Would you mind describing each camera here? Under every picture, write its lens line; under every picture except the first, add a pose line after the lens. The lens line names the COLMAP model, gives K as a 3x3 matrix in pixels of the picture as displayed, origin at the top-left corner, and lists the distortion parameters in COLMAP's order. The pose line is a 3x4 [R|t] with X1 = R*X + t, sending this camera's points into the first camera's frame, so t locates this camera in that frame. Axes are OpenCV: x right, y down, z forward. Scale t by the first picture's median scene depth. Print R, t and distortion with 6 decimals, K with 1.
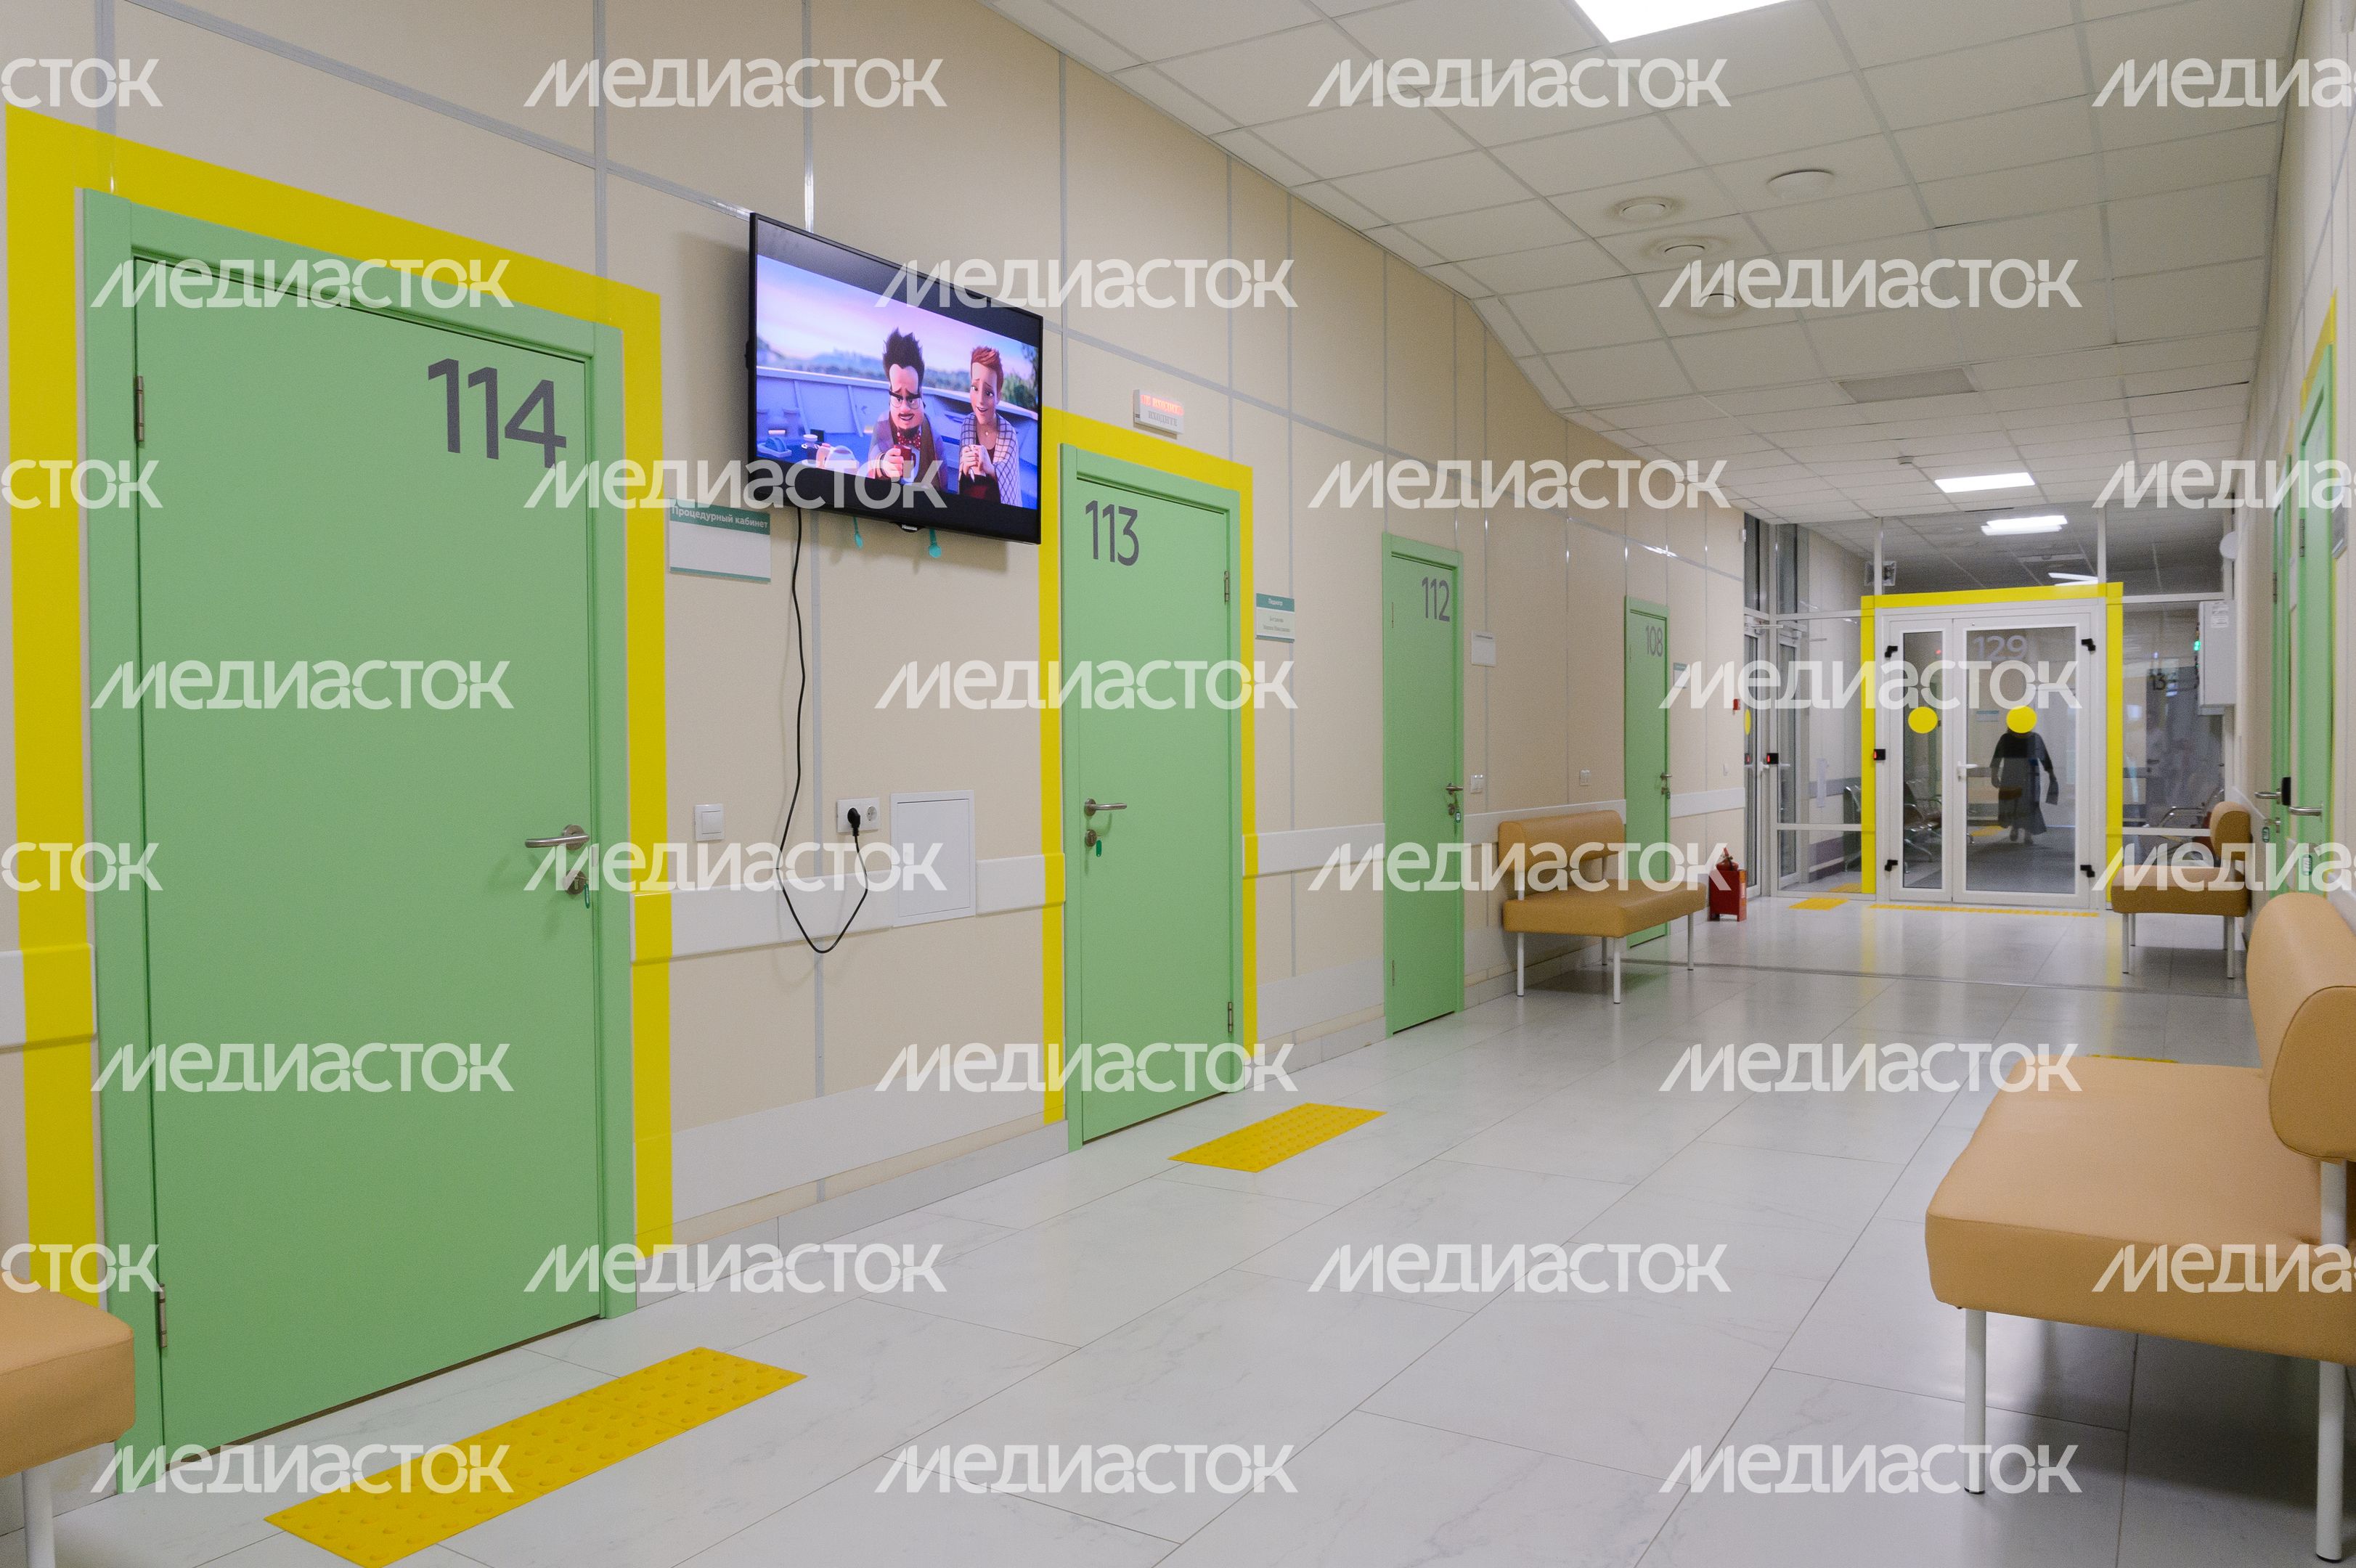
lens RADIAL K [[1589.6, 0, 1169.5], [0, 1589.6, 784.5], [0, 0, 1]] dist [-0.037269, 0.002114]
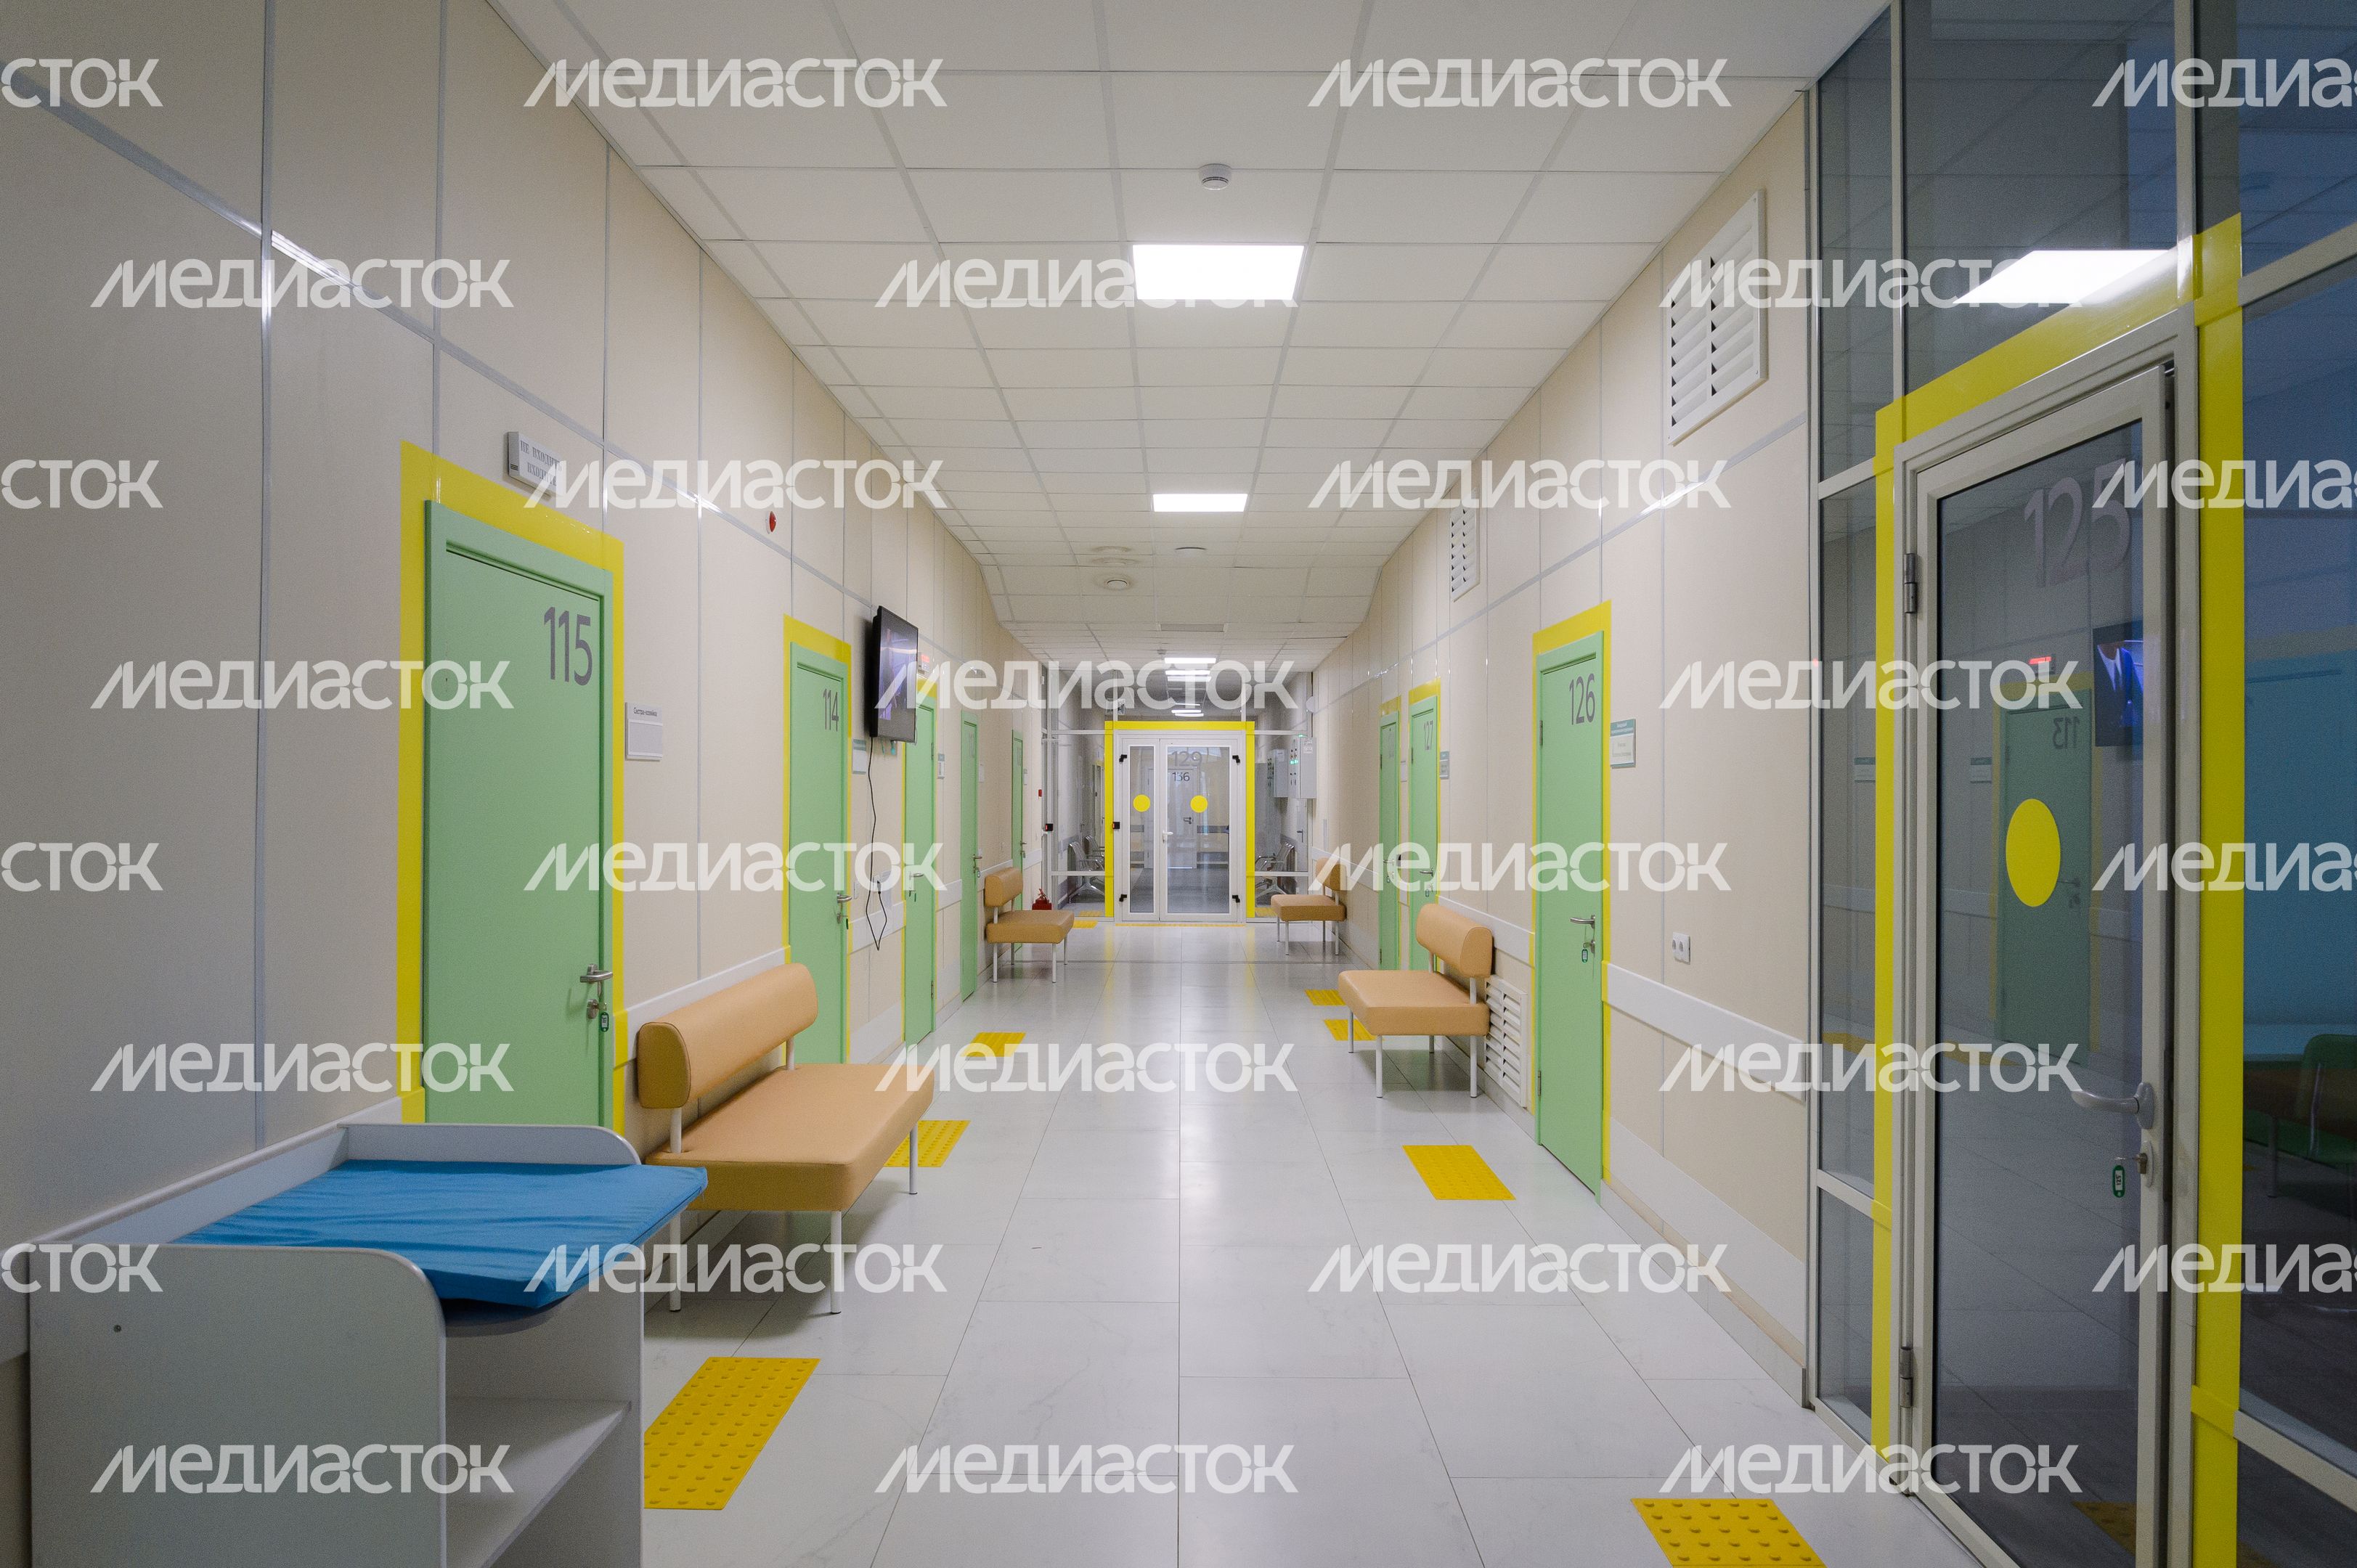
lens RADIAL K [[1590.1, 0, 1180.8], [0, 1590.1, 786.4], [0, 0, 1]] dist [-0.037269, 0.002114]
pose [[0.836022, 0.018008, 0.548400, -0.350512], [-0.005624, 0.999690, -0.024254, -0.020289], [-0.548667, 0.017193, 0.835864, -0.328655]]
